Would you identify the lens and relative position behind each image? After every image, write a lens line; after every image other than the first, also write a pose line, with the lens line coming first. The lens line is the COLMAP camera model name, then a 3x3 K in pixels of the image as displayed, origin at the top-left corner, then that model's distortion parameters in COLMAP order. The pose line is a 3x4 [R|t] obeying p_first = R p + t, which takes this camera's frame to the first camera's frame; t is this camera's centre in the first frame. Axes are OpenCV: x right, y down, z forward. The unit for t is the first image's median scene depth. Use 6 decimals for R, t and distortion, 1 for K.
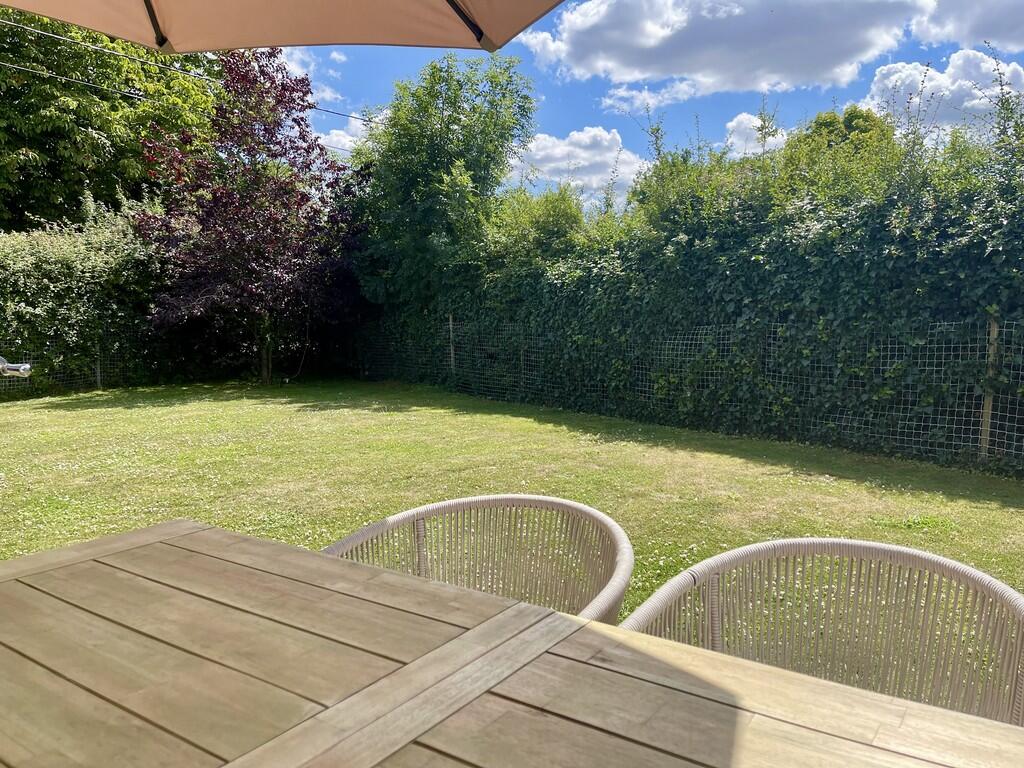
lens RADIAL K [[767.0, 0, 510.4], [0, 767.0, 382.0], [0, 0, 1]] dist [0.011074, -0.016494]
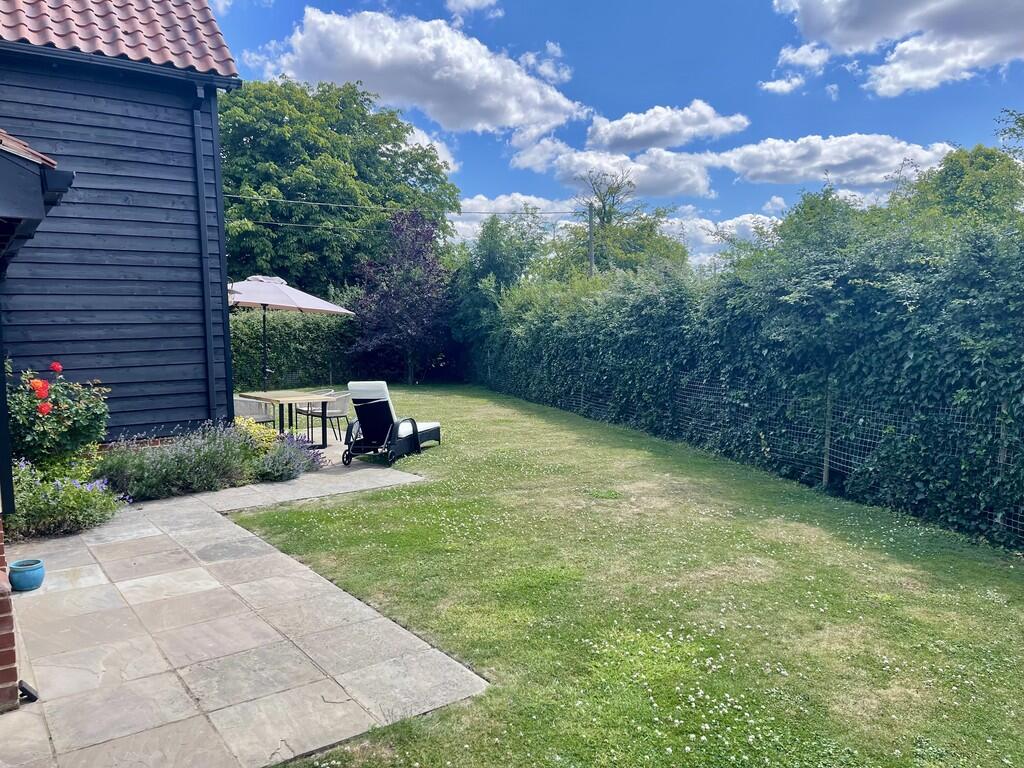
lens RADIAL K [[767.0, 0, 508.3], [0, 767.0, 383.2], [0, 0, 1]] dist [0.011074, -0.016494]
pose [[0.945128, 0.020493, -0.326058, 0.559576], [-0.023139, 0.999723, -0.004237, 0.003178], [0.325881, 0.011549, 0.945340, -0.750177]]
